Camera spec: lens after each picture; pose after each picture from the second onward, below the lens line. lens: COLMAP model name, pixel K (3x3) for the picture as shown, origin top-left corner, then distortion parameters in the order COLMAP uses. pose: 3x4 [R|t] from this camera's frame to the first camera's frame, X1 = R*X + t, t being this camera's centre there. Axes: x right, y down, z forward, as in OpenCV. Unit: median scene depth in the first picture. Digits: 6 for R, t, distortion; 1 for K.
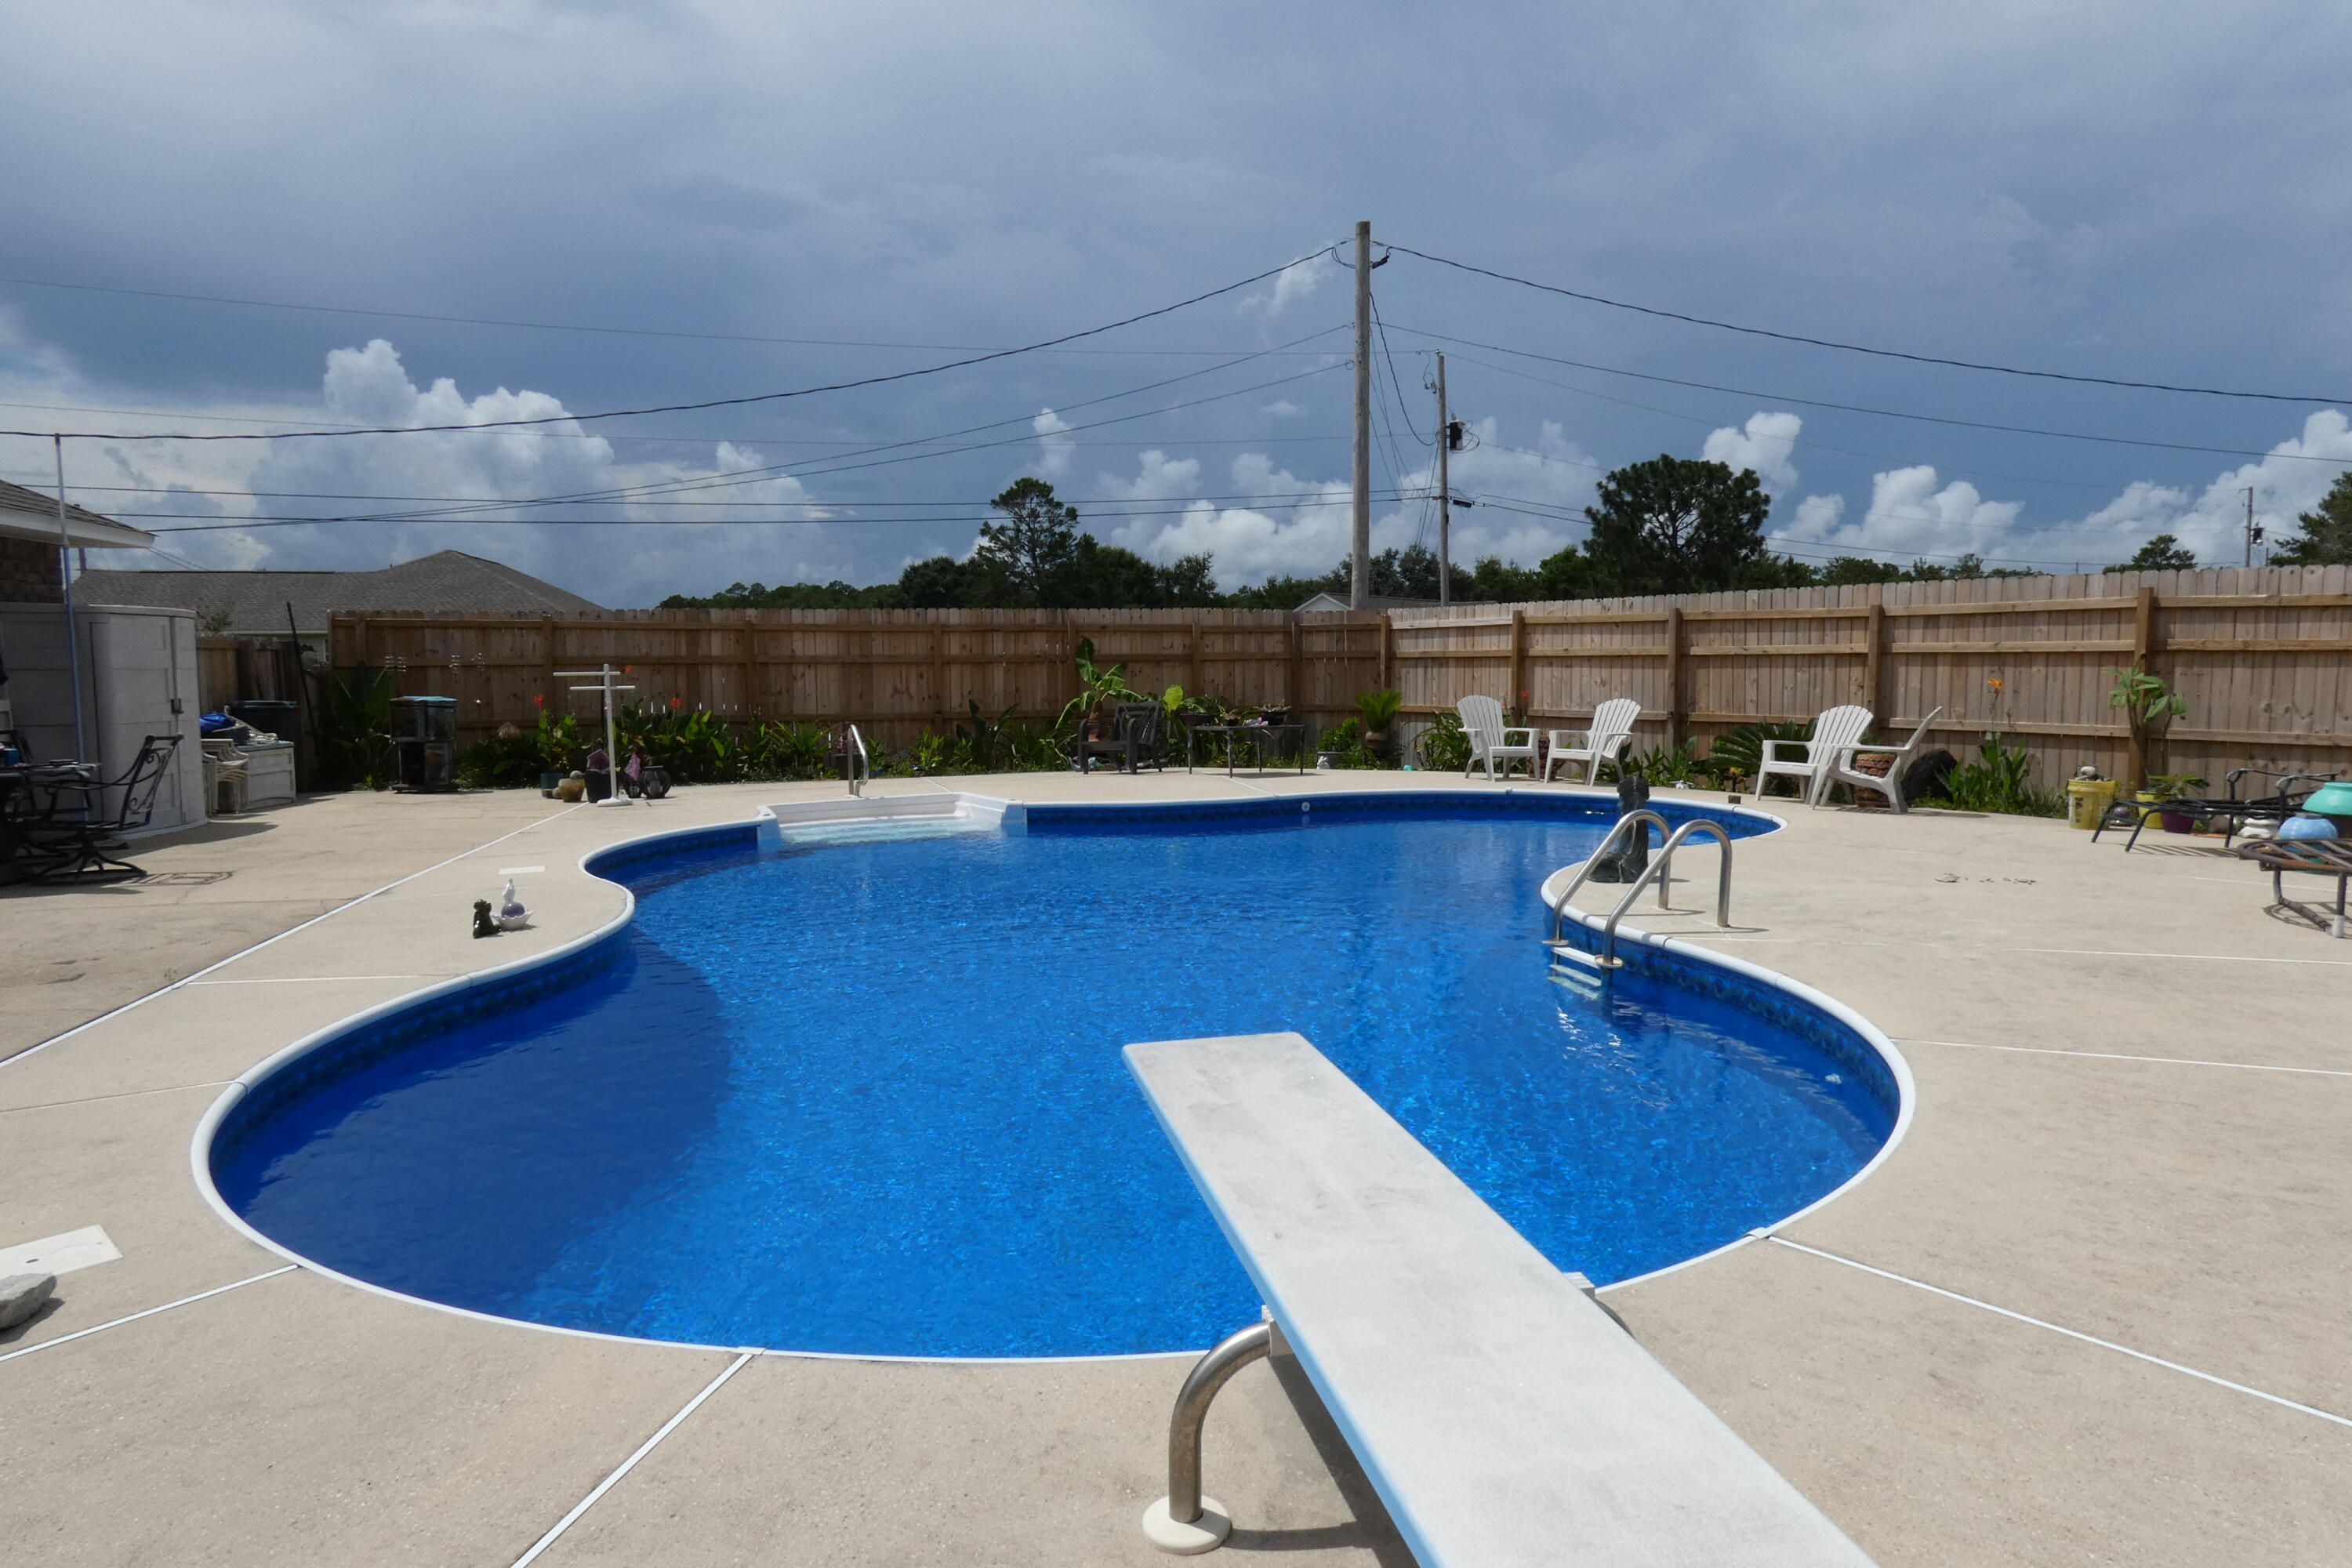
lens RADIAL K [[1465.5, 0, 1175.6], [0, 1465.5, 765.4], [0, 0, 1]] dist [0.018097, -0.026771]
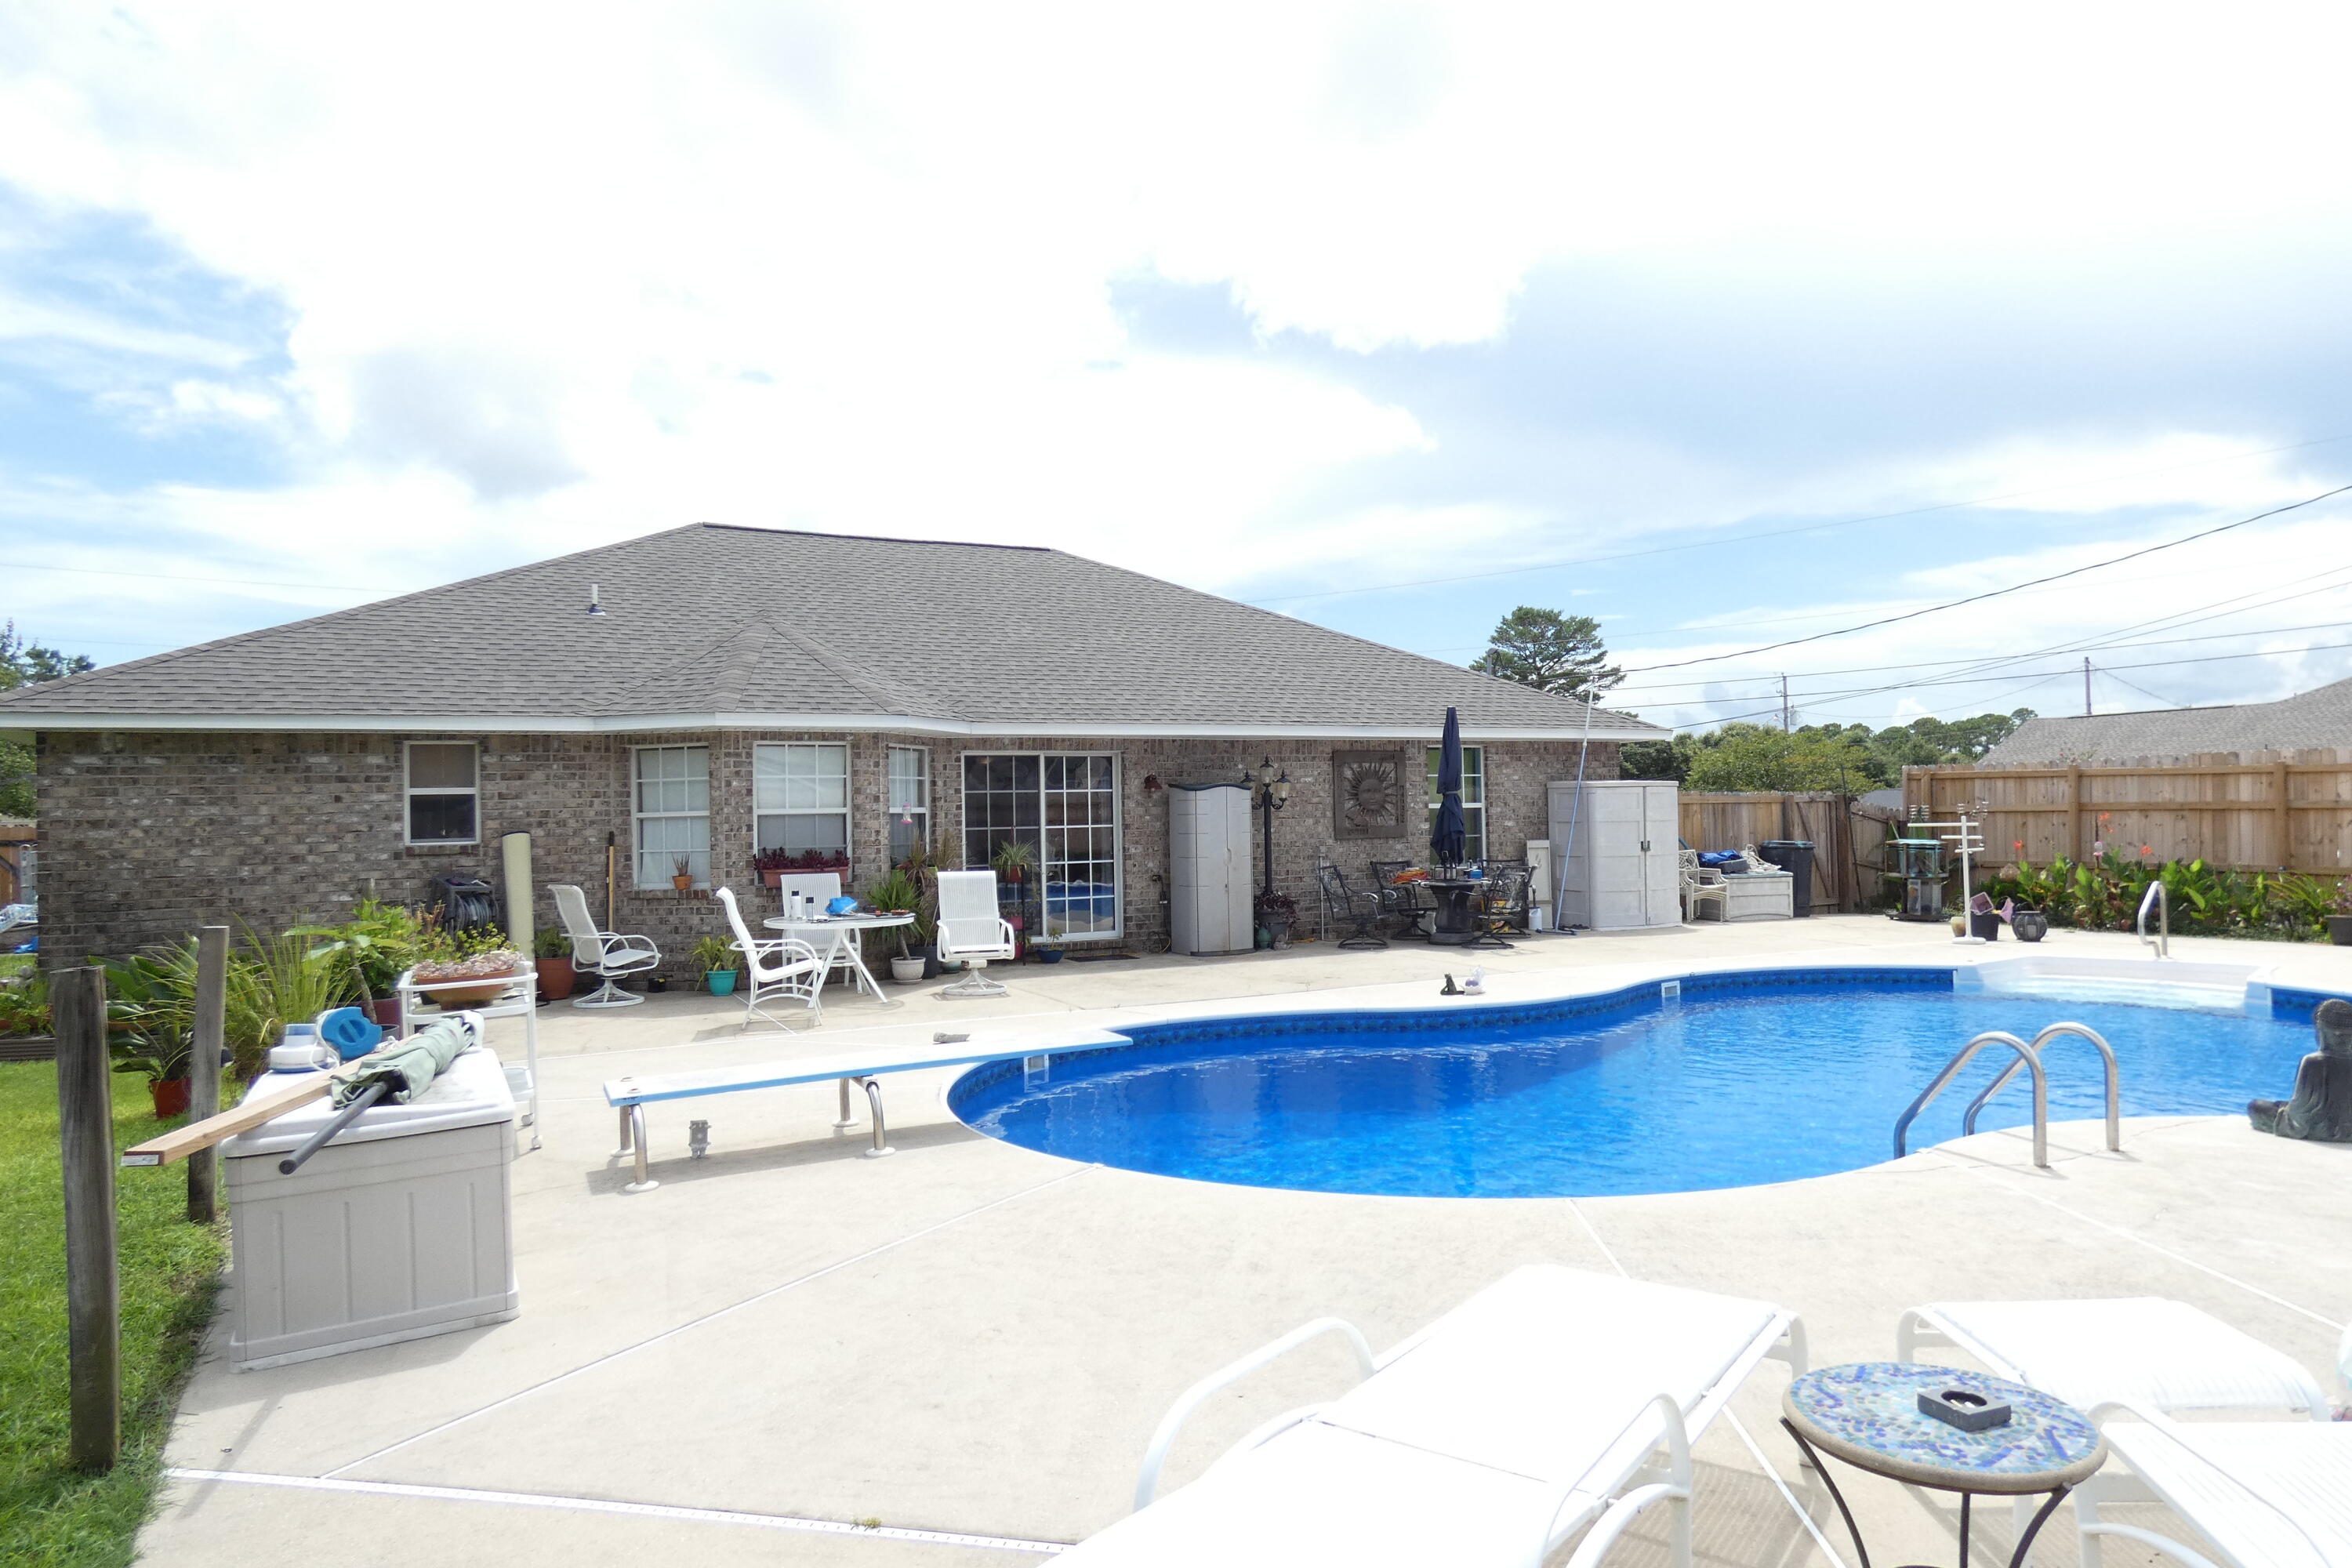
lens RADIAL K [[1448.3, 0, 1176.0], [0, 1448.3, 784.0], [0, 0, 1]] dist [0.002163, -0.033330]
pose [[0.267365, -0.009747, -0.963546, 0.378070], [-0.056351, 0.998079, -0.025733, -0.023117], [0.961946, 0.061176, 0.266302, 0.098442]]
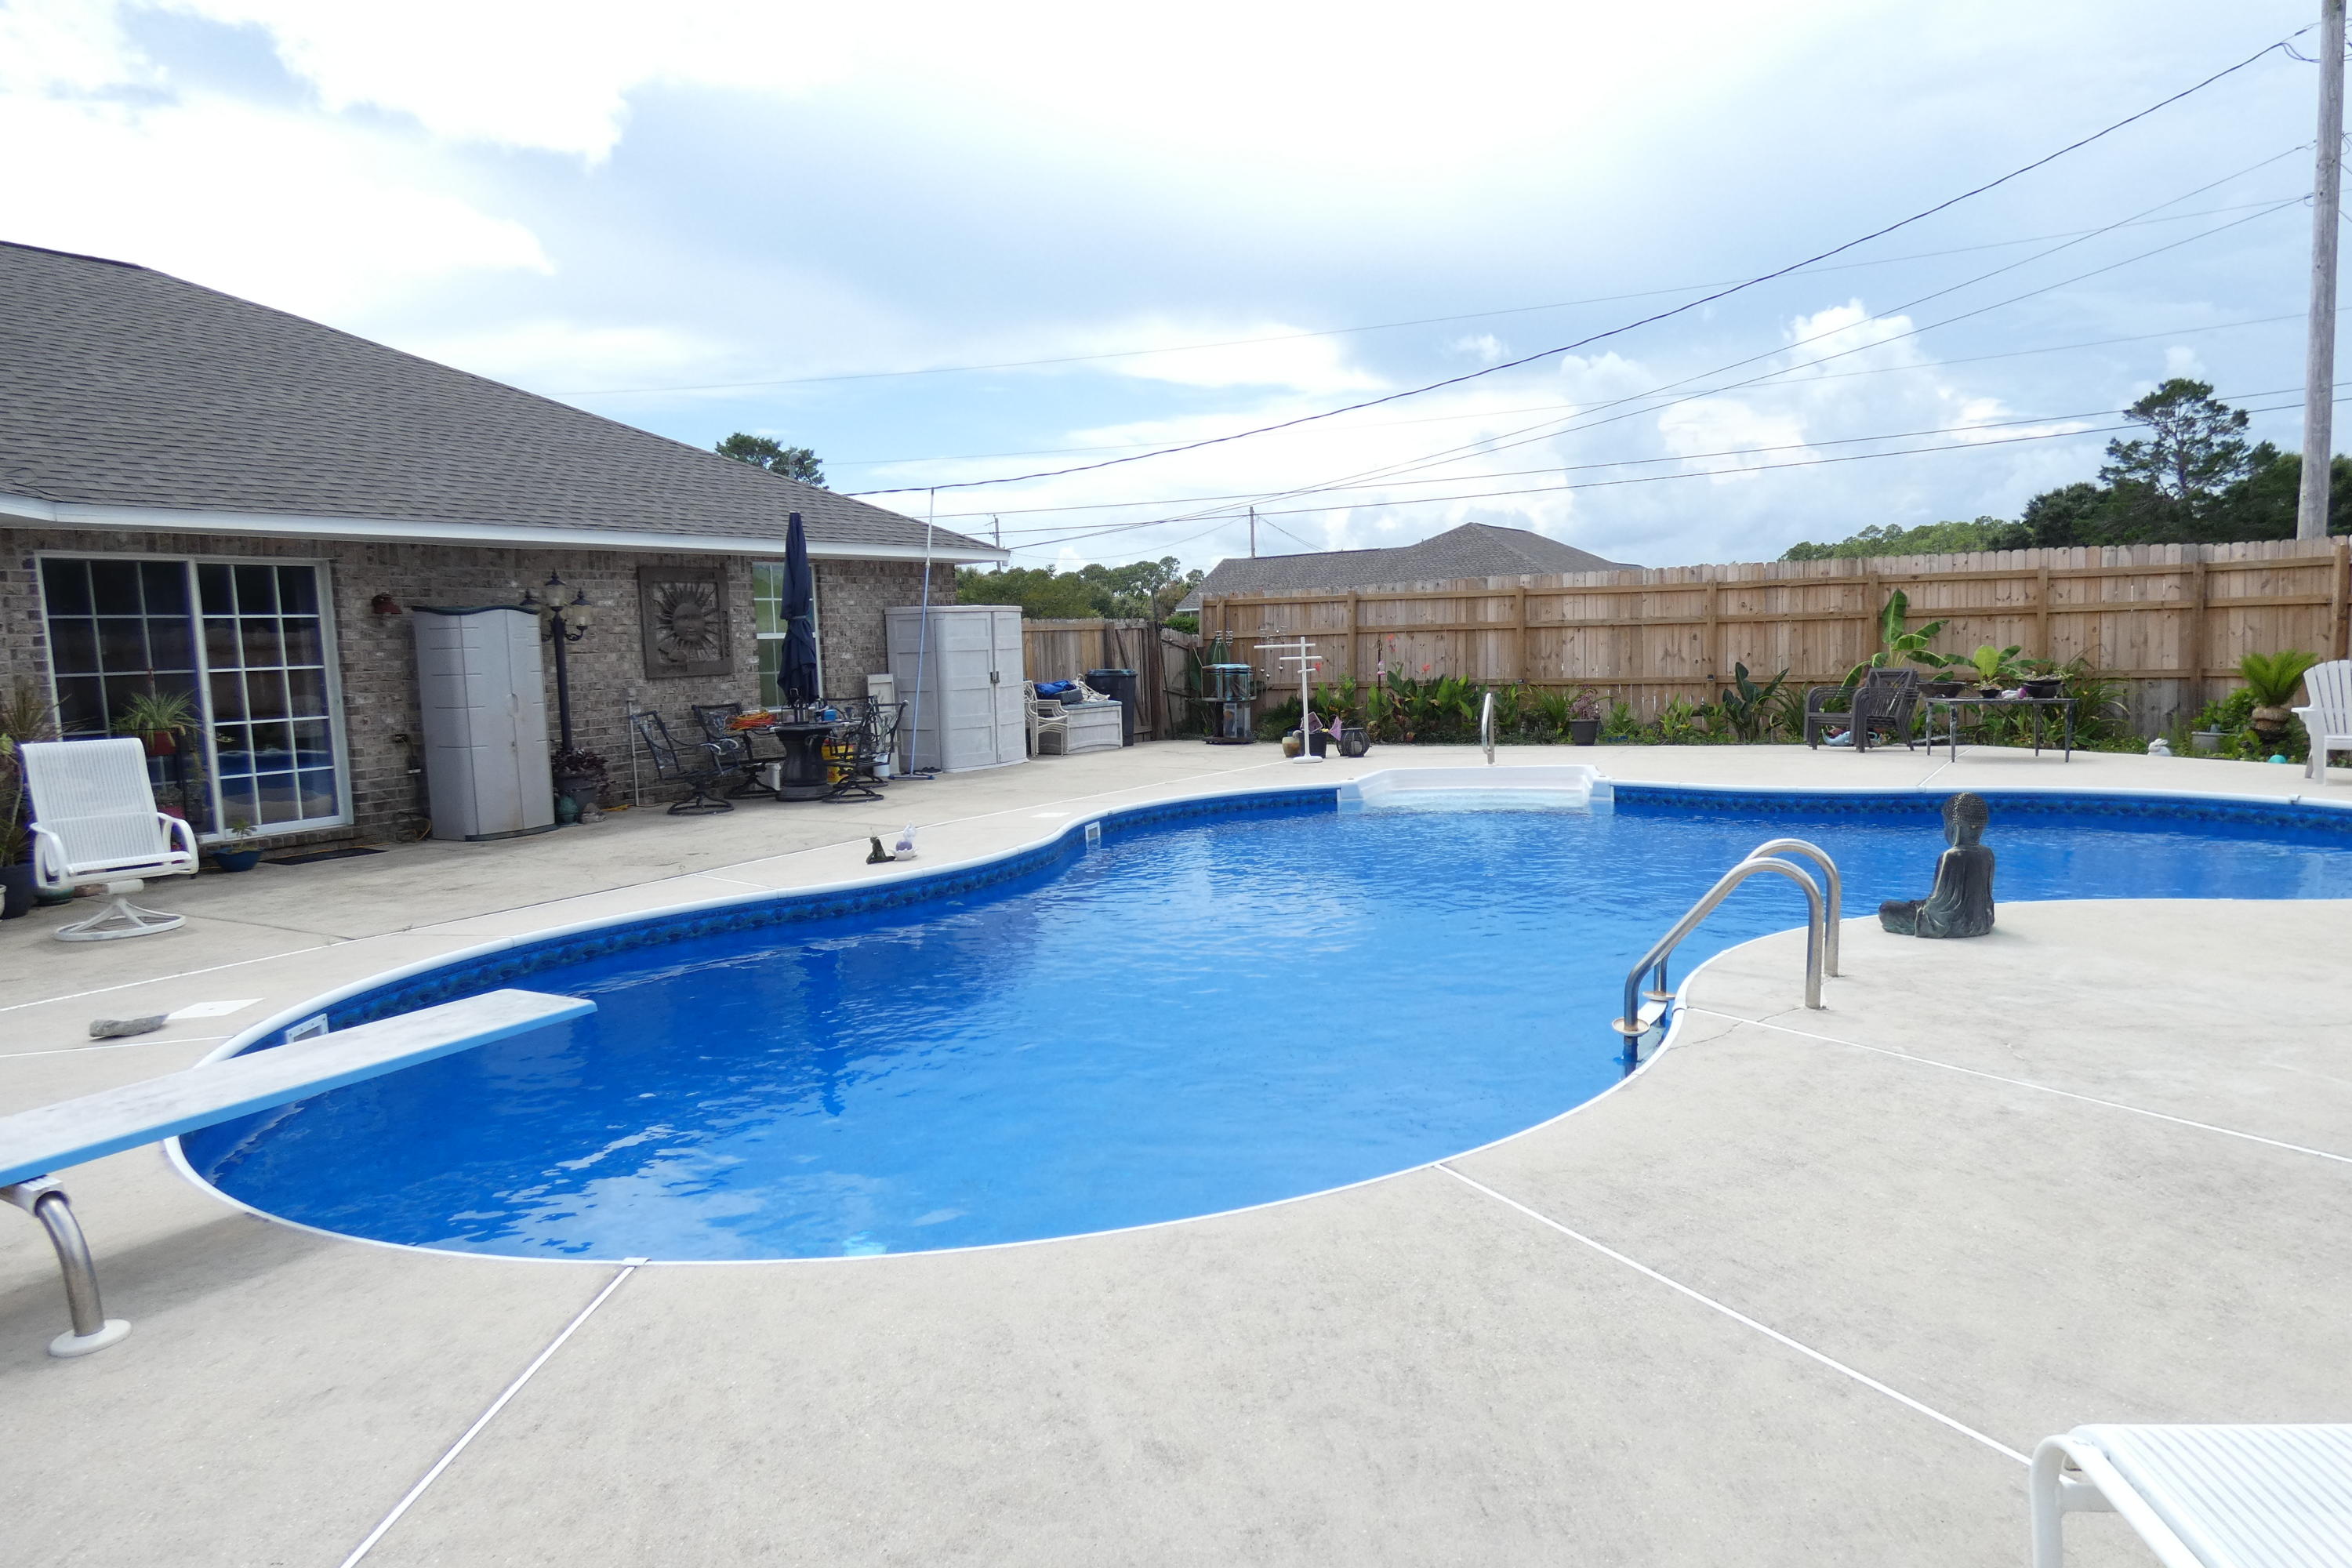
lens RADIAL K [[1440.9, 0, 1205.7], [0, 1440.9, 779.5], [0, 0, 1]] dist [0.002947, 0.025160]
pose [[0.741088, 0.053837, -0.669246, 0.227339], [-0.022825, 0.998224, 0.055025, -0.013965], [0.671020, -0.025503, 0.741000, 0.092822]]
